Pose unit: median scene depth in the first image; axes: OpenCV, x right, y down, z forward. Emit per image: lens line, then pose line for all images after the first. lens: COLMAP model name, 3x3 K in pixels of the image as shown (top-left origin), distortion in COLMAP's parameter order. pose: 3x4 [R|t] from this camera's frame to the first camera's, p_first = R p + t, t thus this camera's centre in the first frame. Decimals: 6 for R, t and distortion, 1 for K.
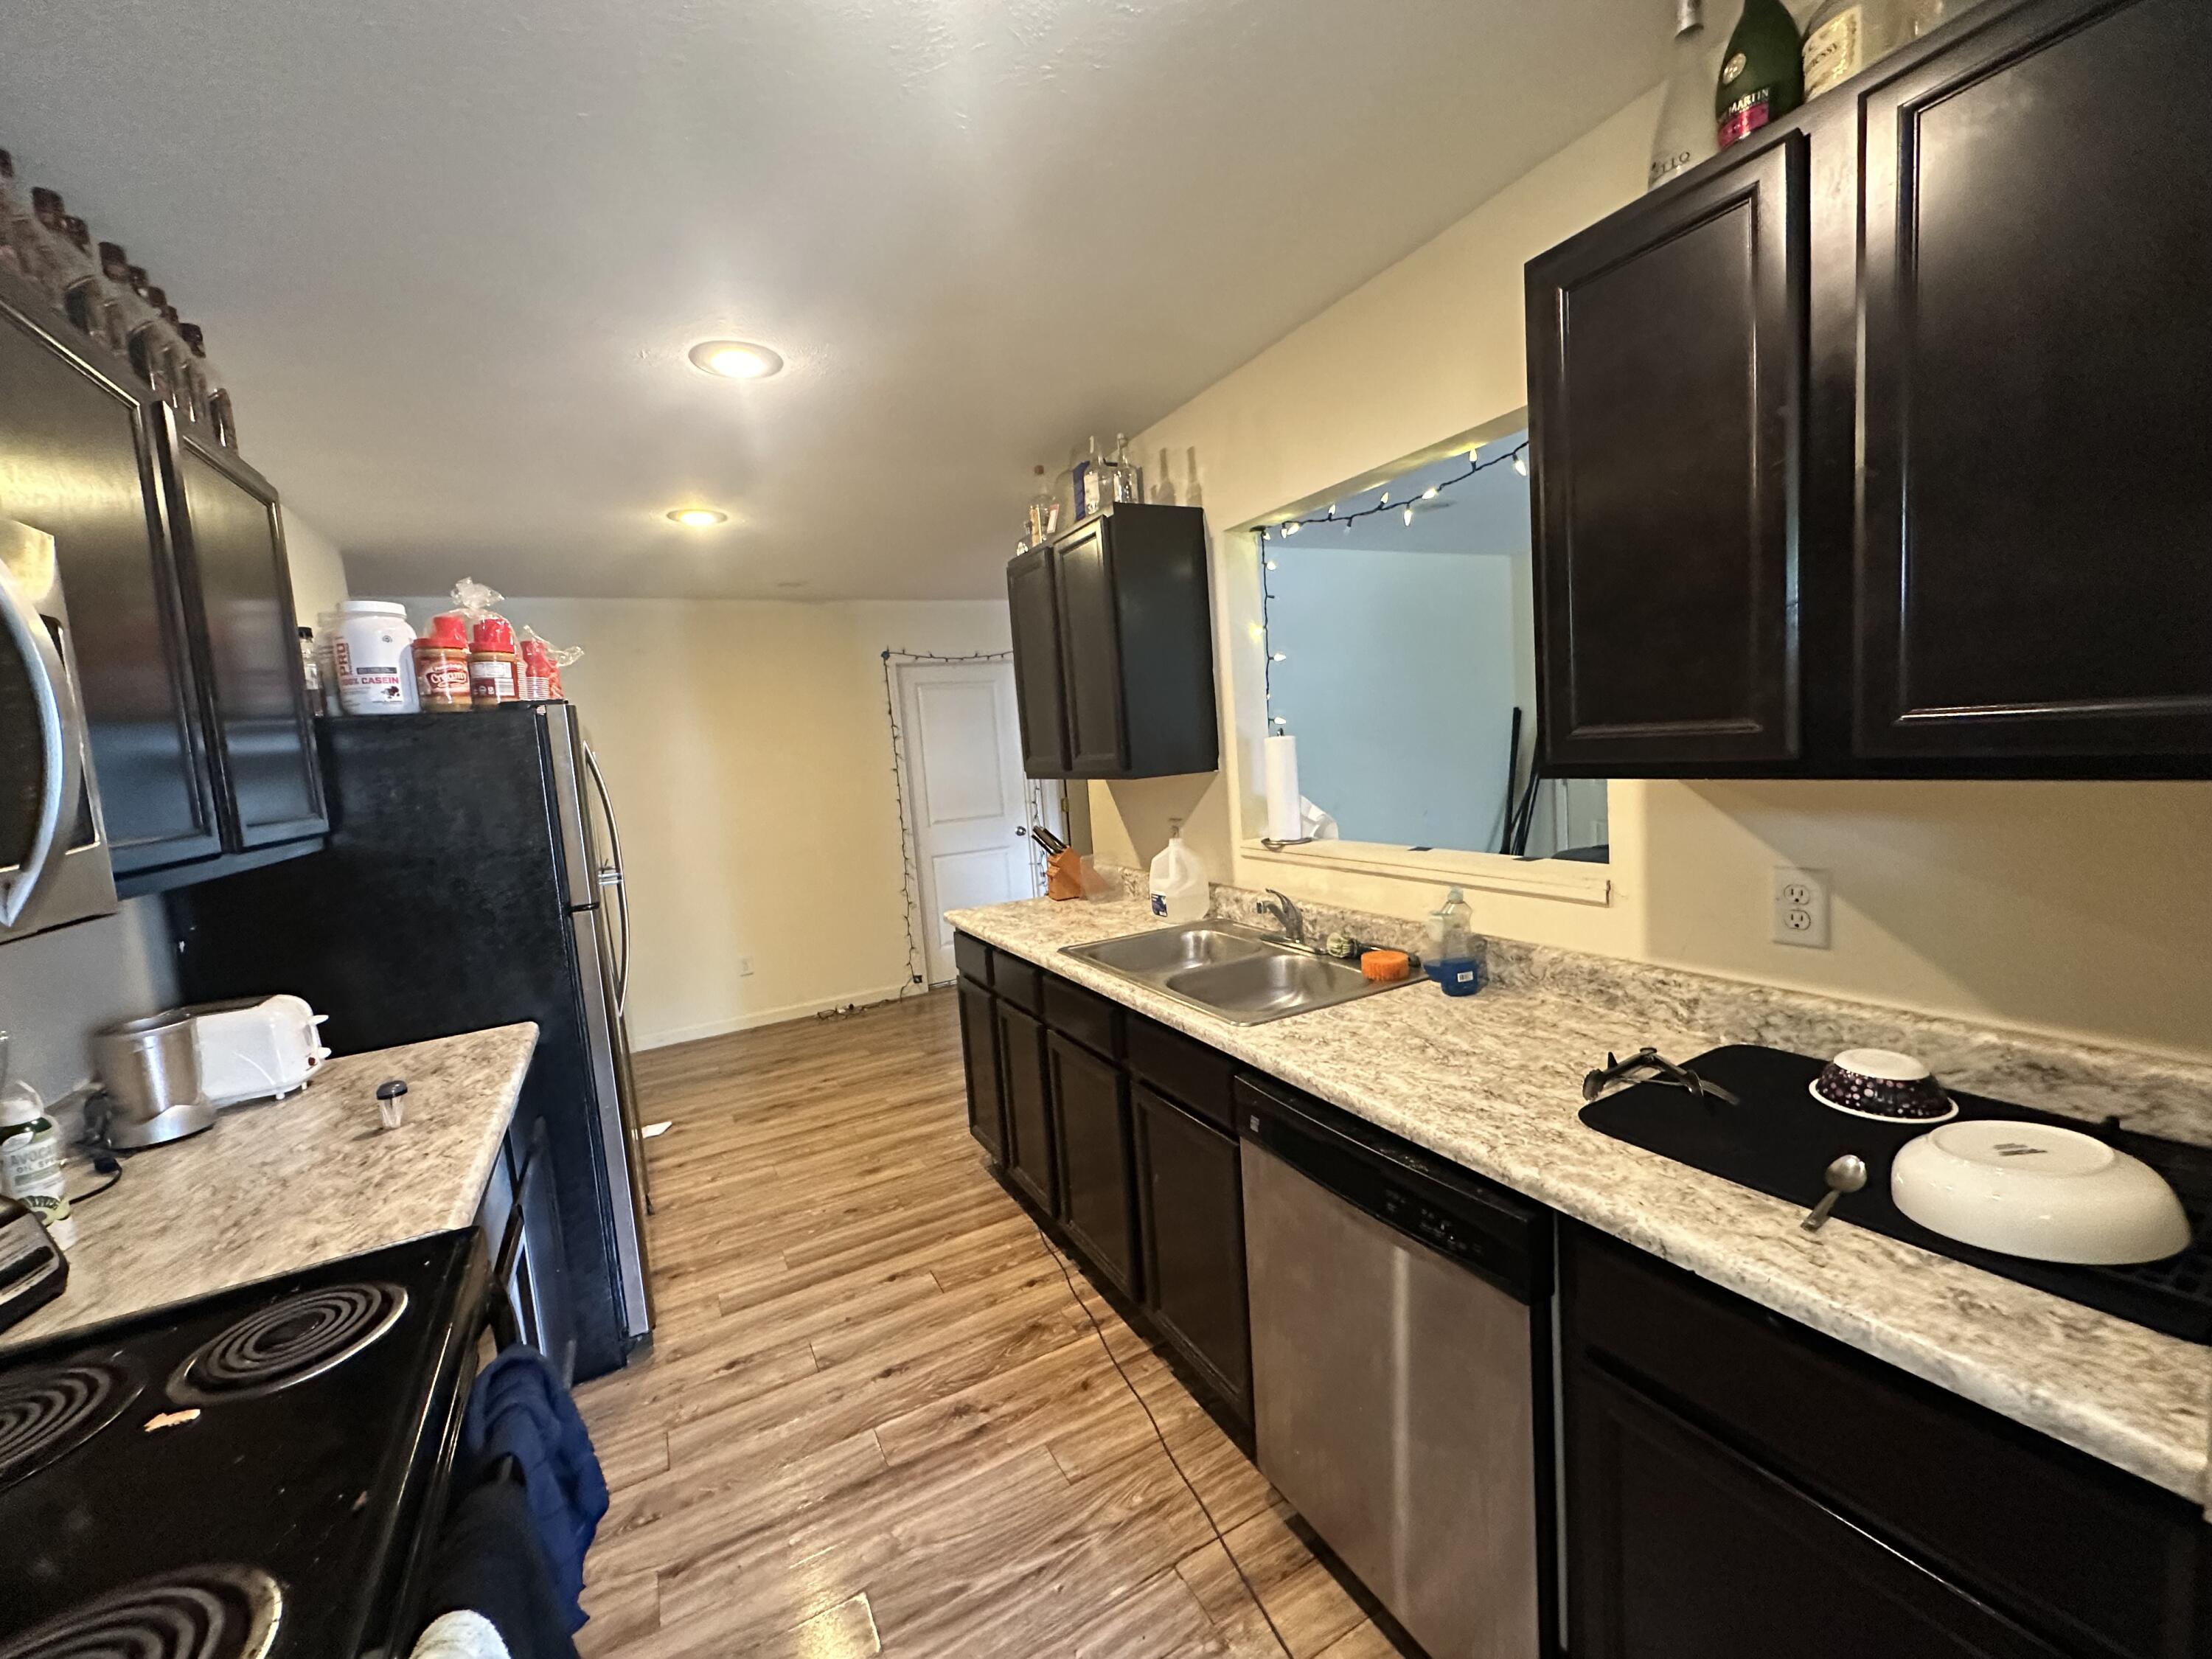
lens RADIAL K [[888.0, 0, 1106.0], [0, 888.0, 829.5], [0, 0, 1]] dist [-0.000037, 0.000247]
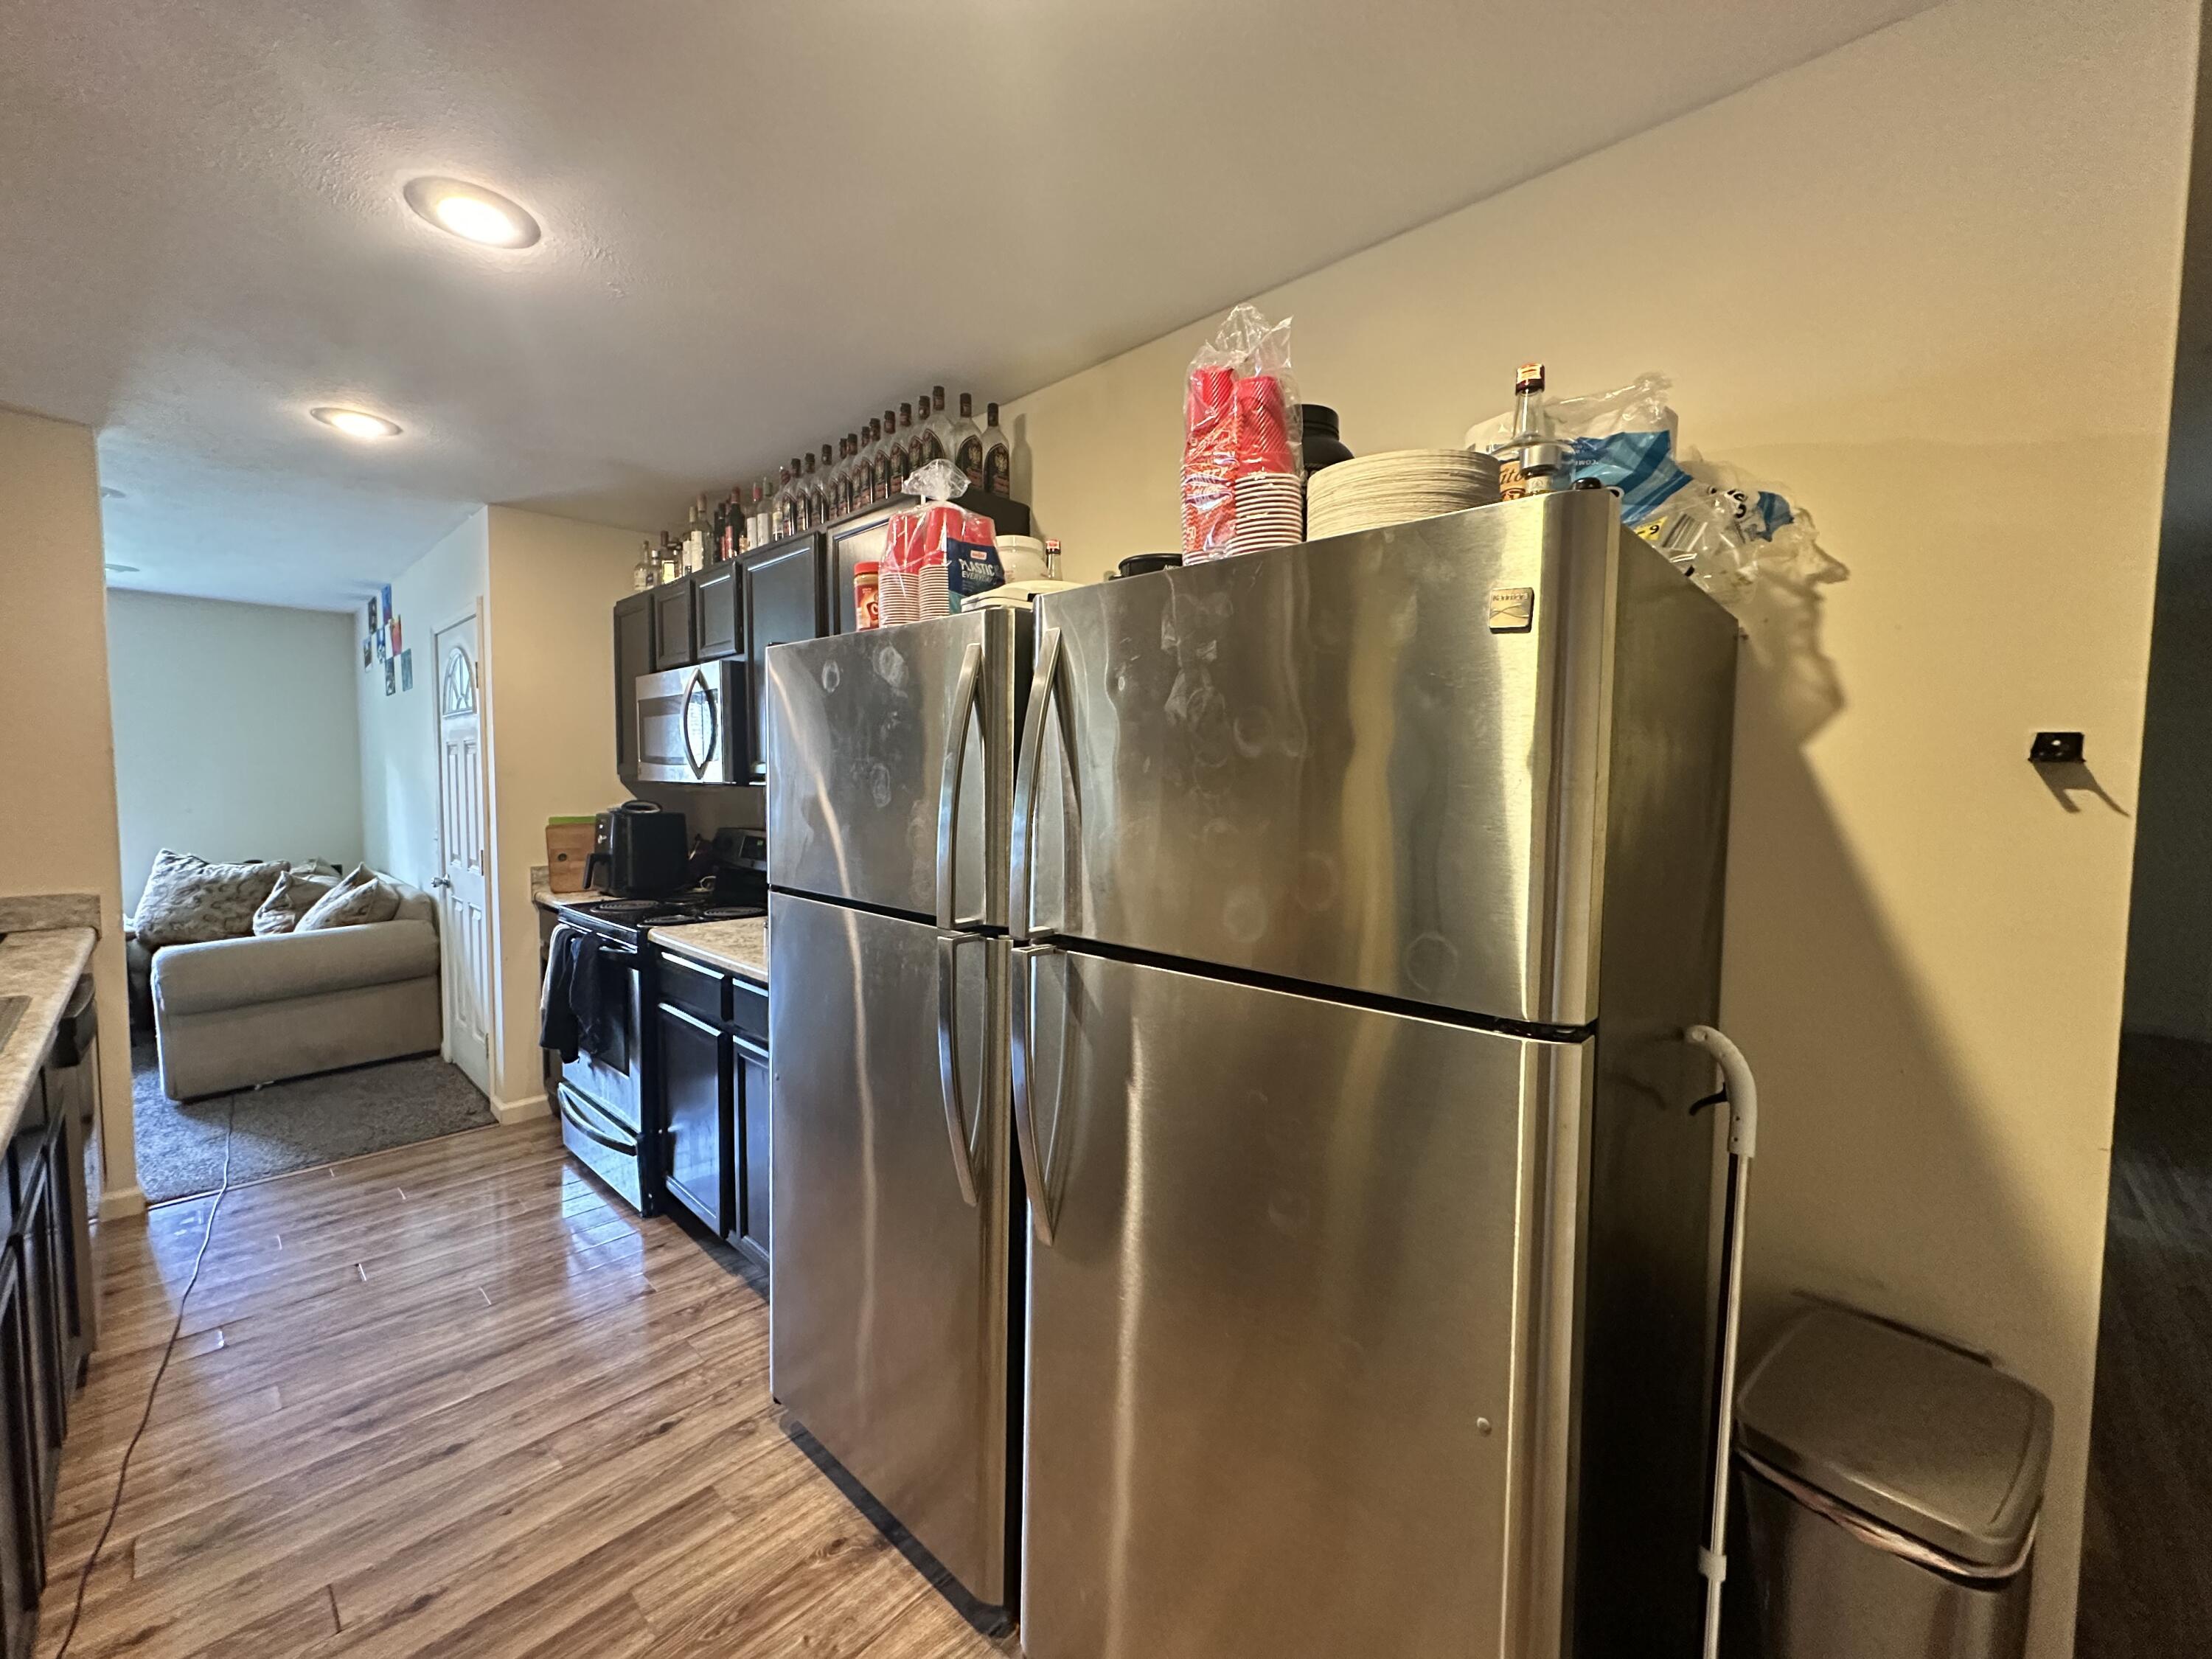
lens RADIAL K [[888.0, 0, 1106.0], [0, 888.0, 829.5], [0, 0, 1]] dist [-0.000037, 0.000247]
pose [[-0.947583, 0.084855, -0.308037, -0.652955], [0.030636, 0.983777, 0.176760, -0.113619], [0.318038, 0.158057, -0.934810, 1.973609]]
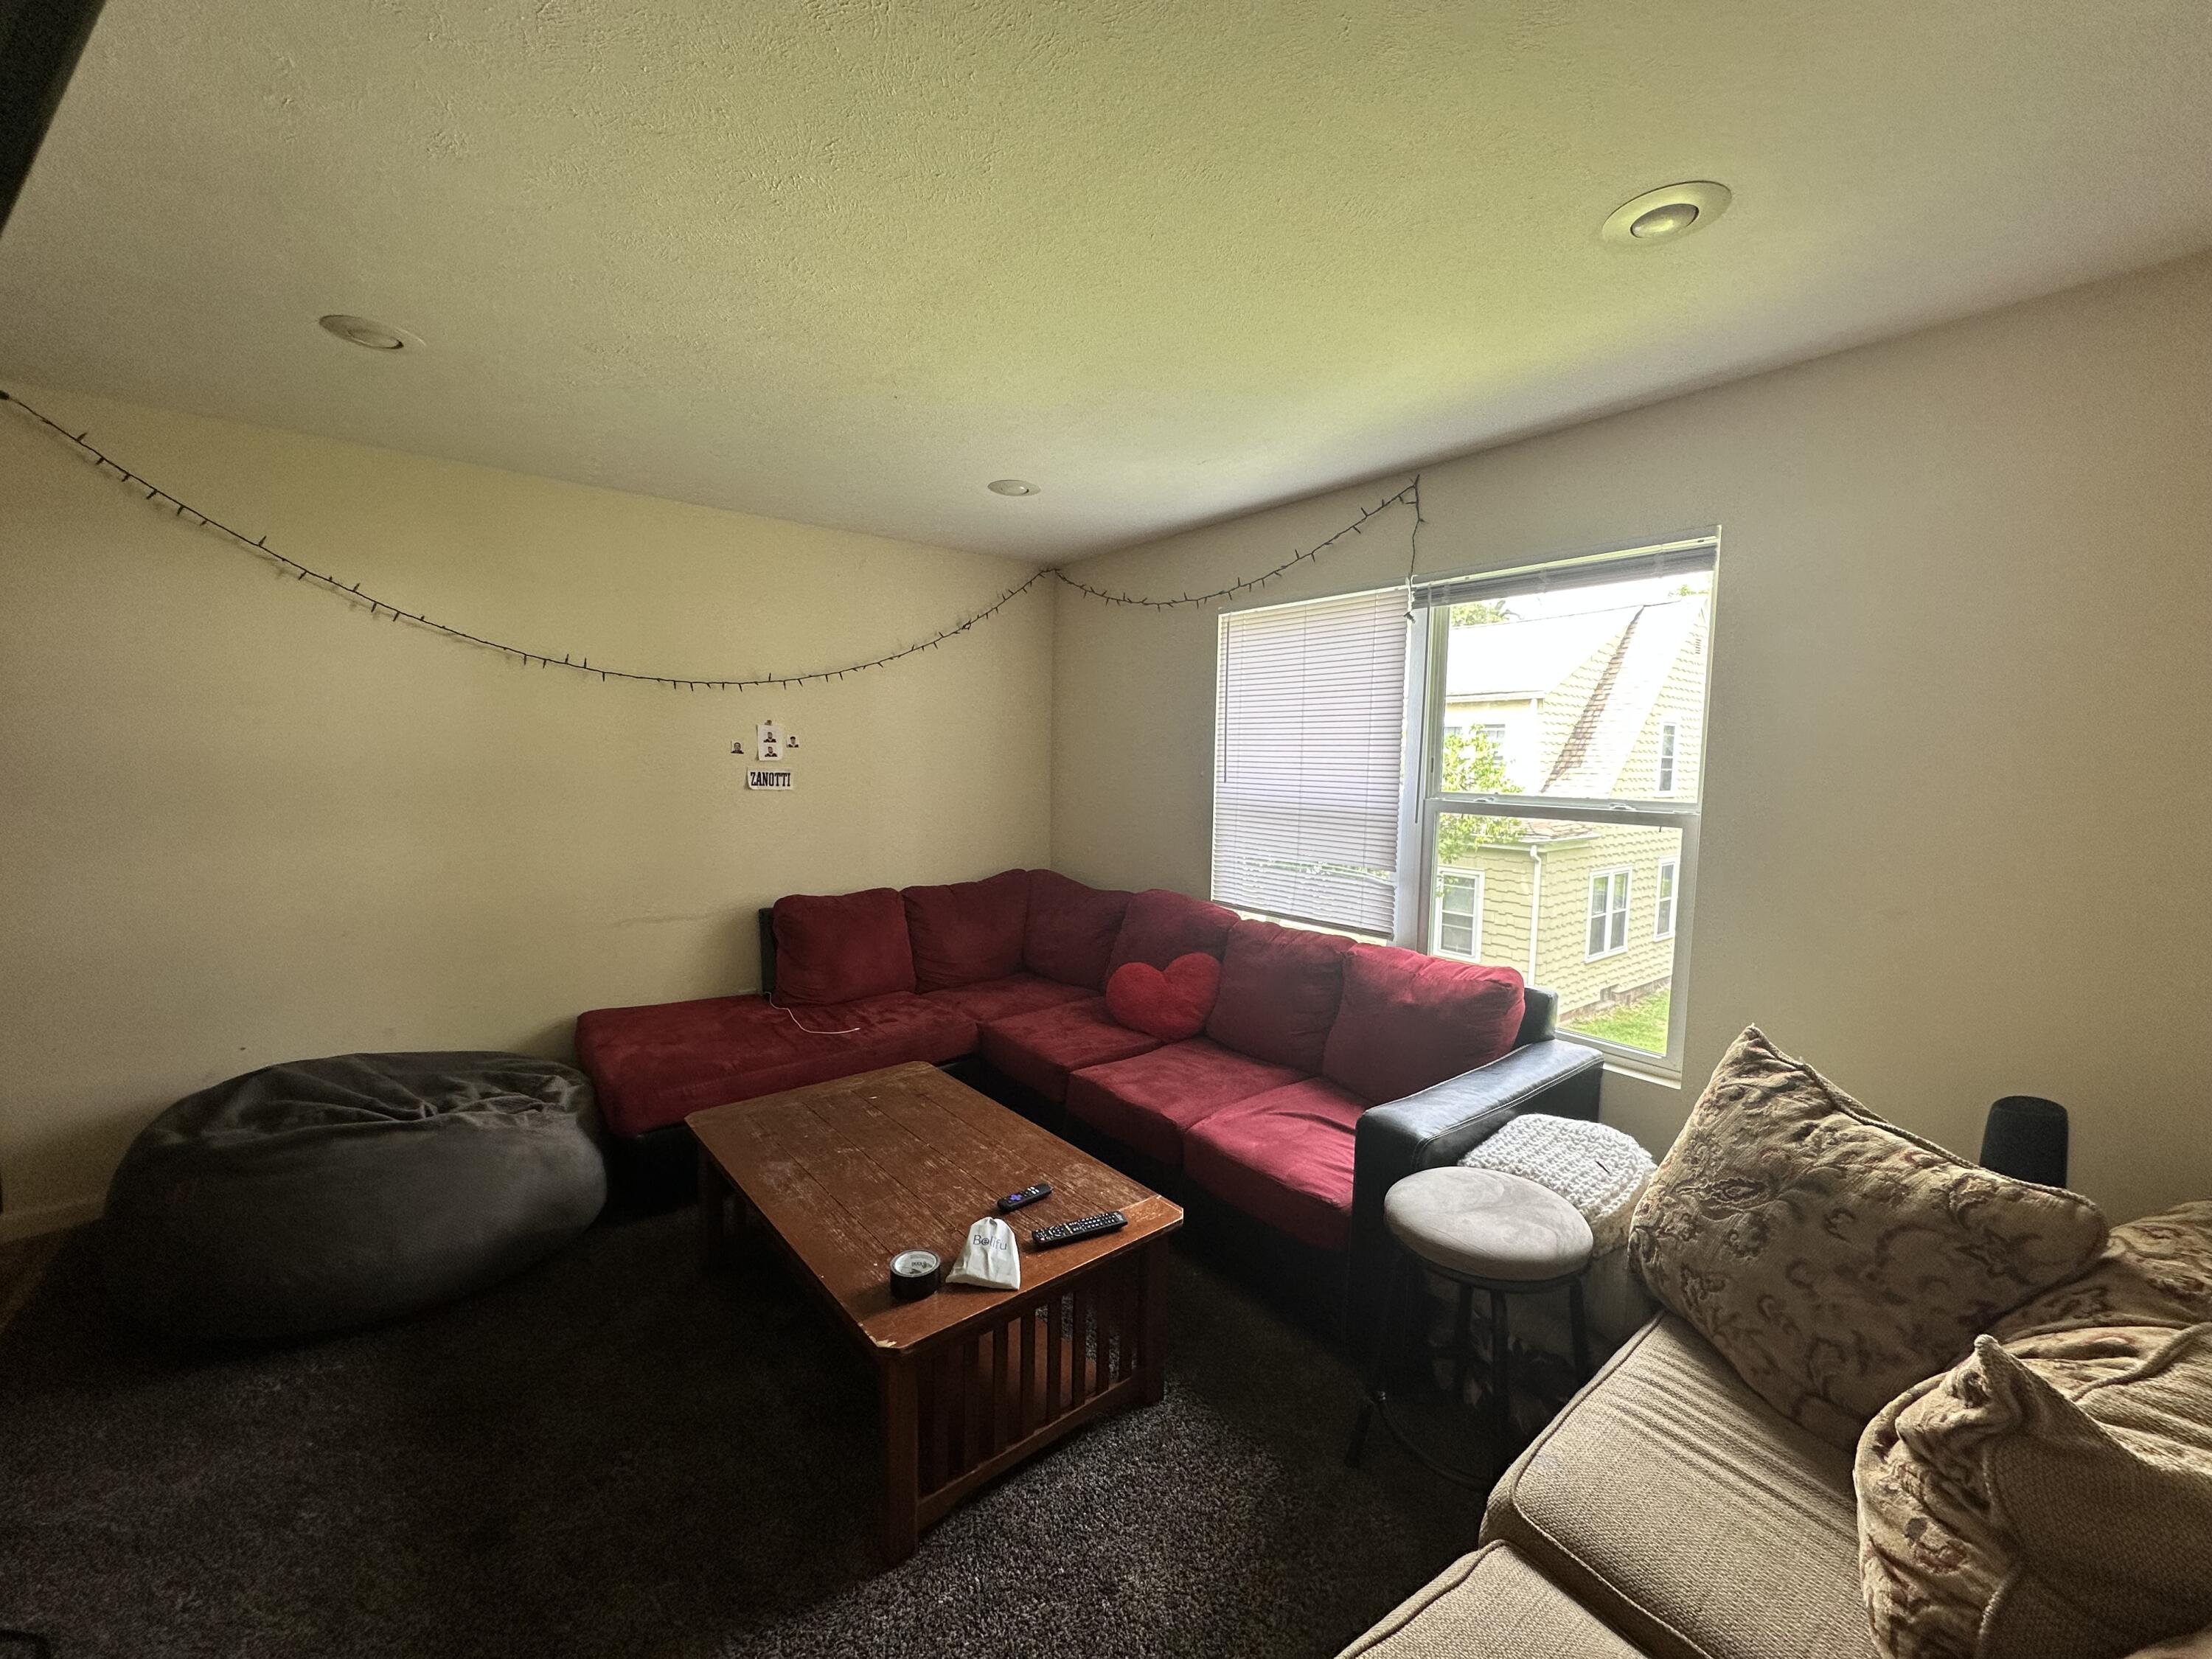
lens RADIAL K [[879.2, 0, 1103.1], [0, 879.2, 826.7], [0, 0, 1]] dist [-0.002703, 0.000326]
pose [[-0.173698, -0.008500, 0.984762, 0.282291], [0.093745, 0.995279, 0.025126, 0.010087], [-0.980327, 0.096681, -0.172081, -0.291099]]
